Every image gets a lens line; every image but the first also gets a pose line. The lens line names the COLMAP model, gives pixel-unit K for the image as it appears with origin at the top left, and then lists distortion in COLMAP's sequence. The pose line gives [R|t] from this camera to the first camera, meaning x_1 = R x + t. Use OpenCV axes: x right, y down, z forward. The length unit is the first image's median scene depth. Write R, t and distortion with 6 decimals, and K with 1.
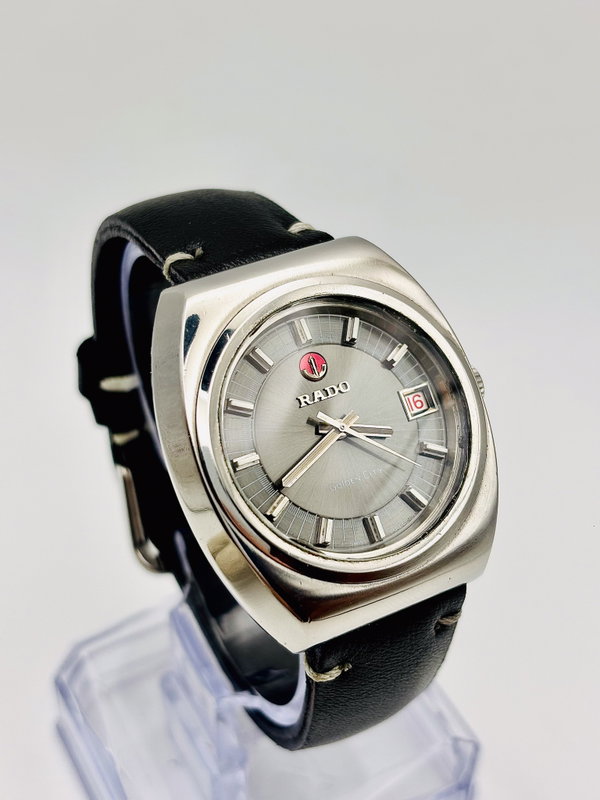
lens RADIAL K [[1319.5, 0, 300.0], [0, 1319.5, 400.0], [0, 0, 1]] dist [0.254007, -1.633874]
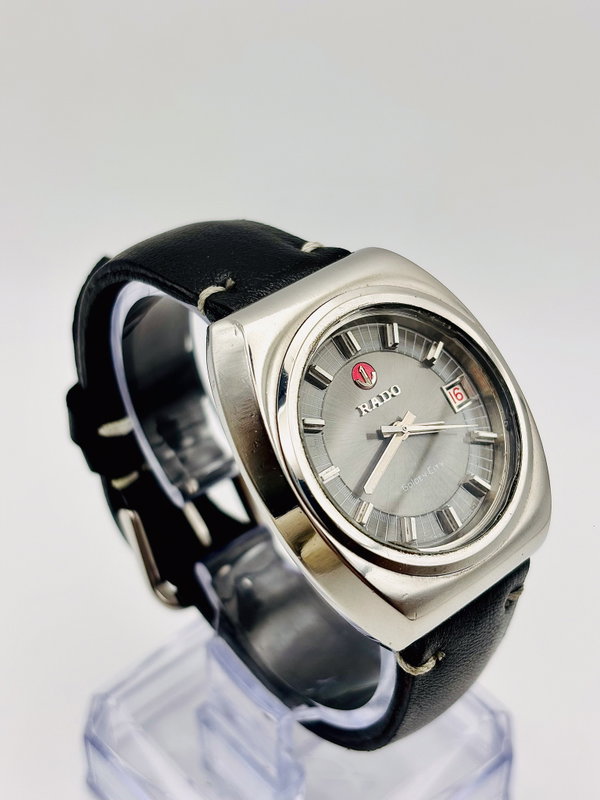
lens RADIAL K [[1319.5, 0, 300.0], [0, 1319.5, 400.0], [0, 0, 1]] dist [0.254007, -1.633874]
pose [[0.972678, -0.156031, 0.171905, -0.215783], [0.158414, 0.987373, -0.000146, -0.014085], [-0.169712, 0.027374, 0.985113, -0.012577]]
